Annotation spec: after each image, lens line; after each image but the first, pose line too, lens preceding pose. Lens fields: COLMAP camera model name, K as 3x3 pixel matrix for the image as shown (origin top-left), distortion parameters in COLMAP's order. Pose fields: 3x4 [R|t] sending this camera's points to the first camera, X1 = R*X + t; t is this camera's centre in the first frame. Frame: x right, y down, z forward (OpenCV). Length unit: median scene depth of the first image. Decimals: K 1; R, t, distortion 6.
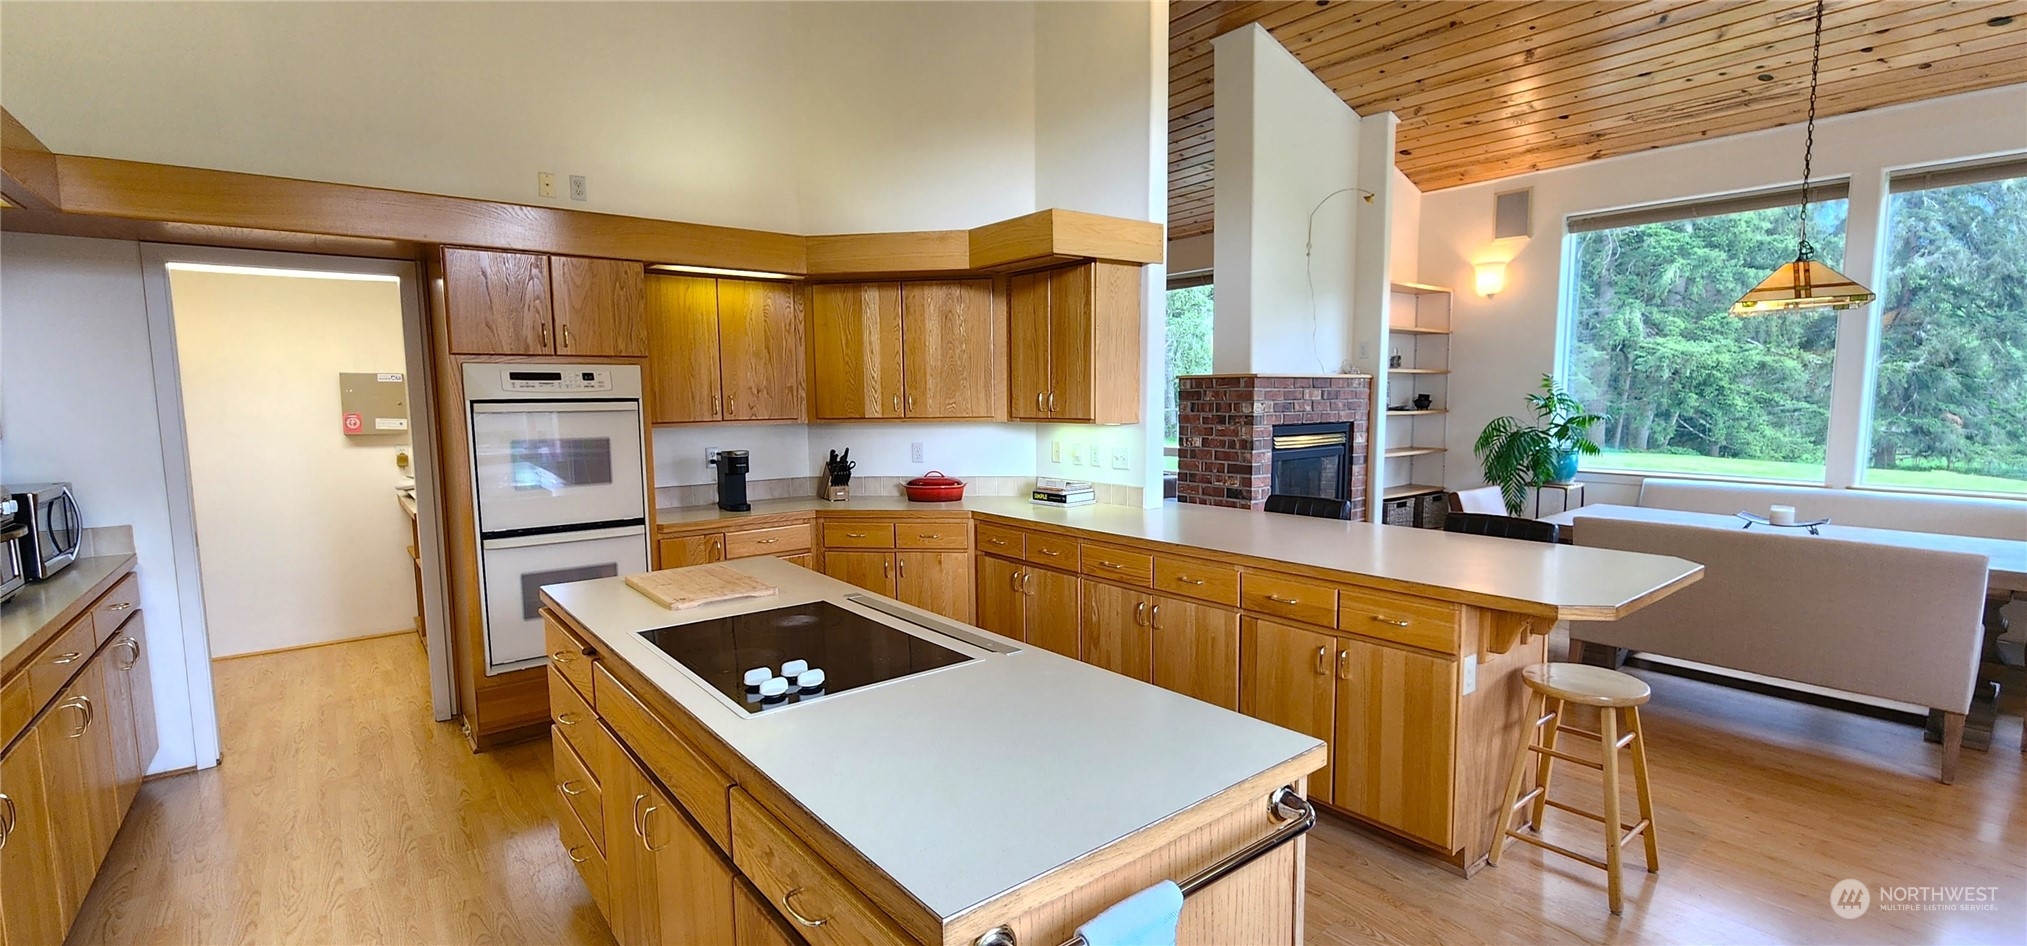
lens RADIAL K [[837.3, 0, 1000.8], [0, 837.3, 485.3], [0, 0, 1]] dist [-0.003269, -0.000058]
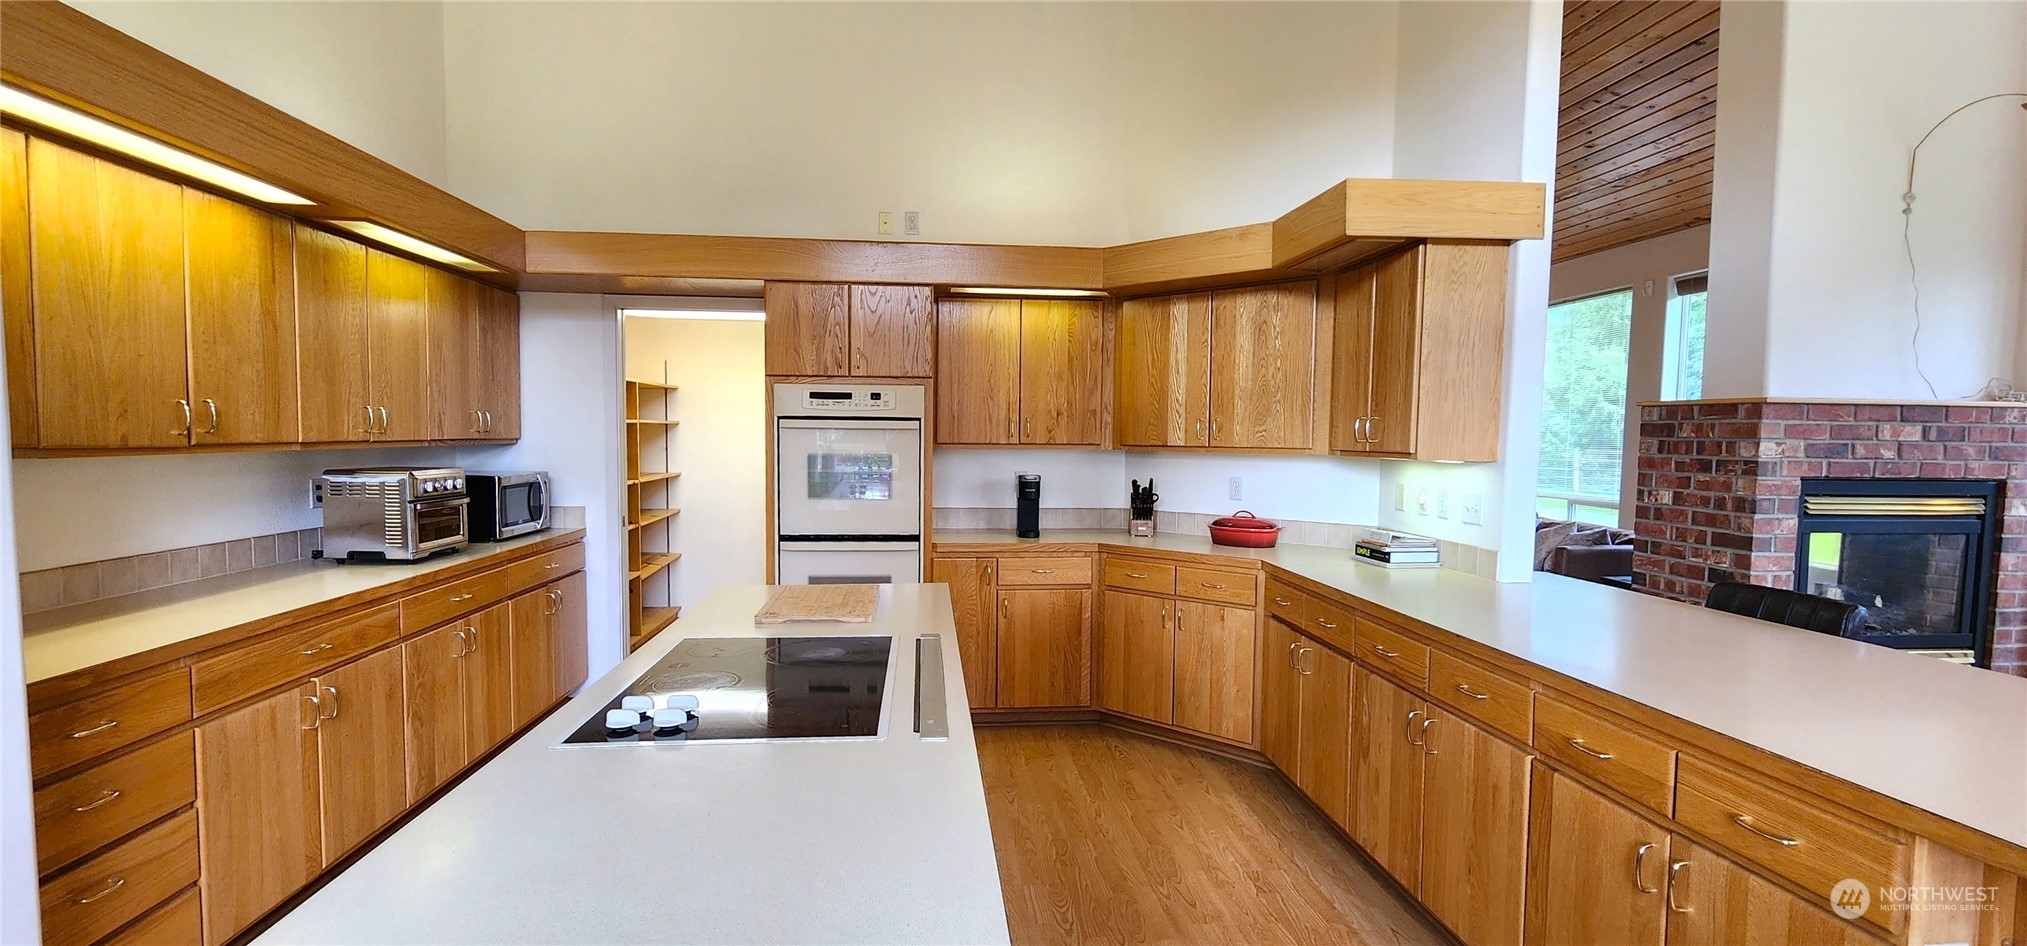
lens RADIAL K [[850.7, 0, 1007.2], [0, 850.7, 486.0], [0, 0, 1]] dist [-0.004010, 0.000009]
pose [[0.848276, 0.053349, -0.526861, 0.178647], [-0.076265, 0.996848, -0.021851, -0.005001], [0.524034, 0.058717, 0.849671, 0.147033]]
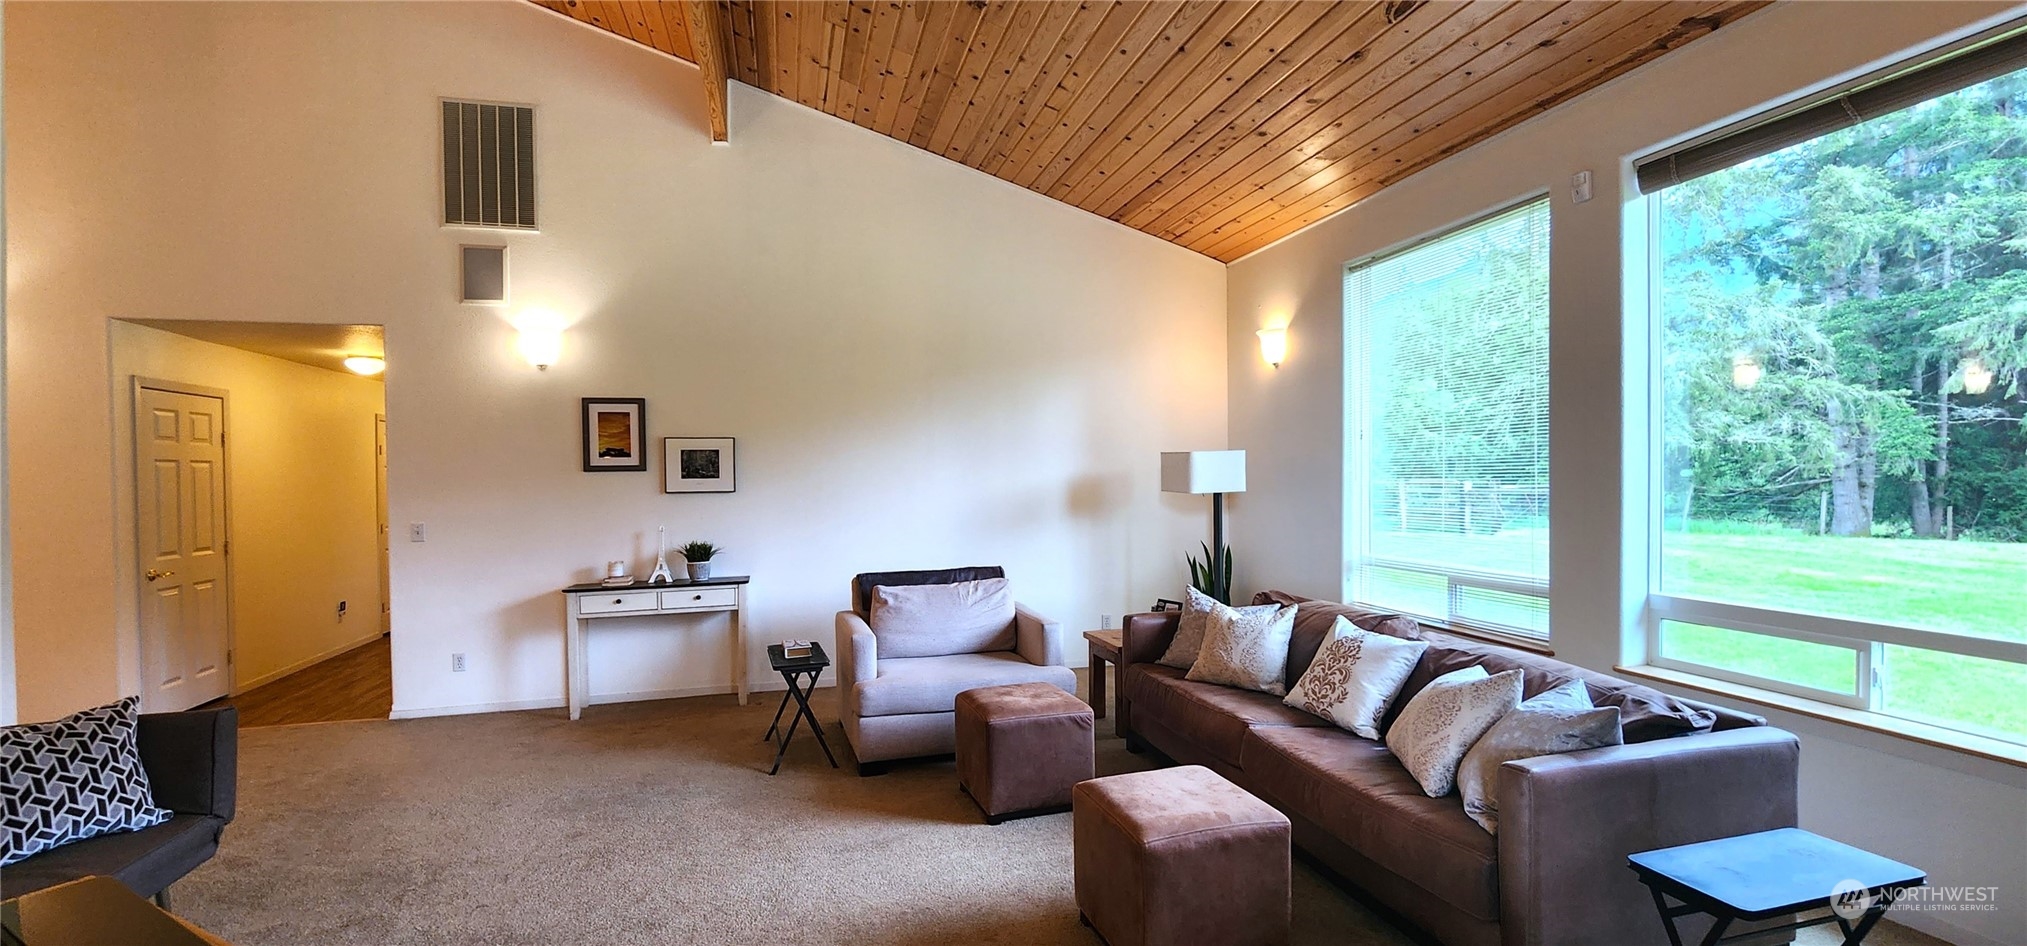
lens RADIAL K [[837.3, 0, 1000.8], [0, 837.3, 485.3], [0, 0, 1]] dist [-0.003269, -0.000058]
pose [[0.919611, 0.004853, -0.392801, 0.137187], [-0.038621, 0.996196, -0.078109, -0.115474], [0.390928, 0.087000, 0.916300, 1.130407]]
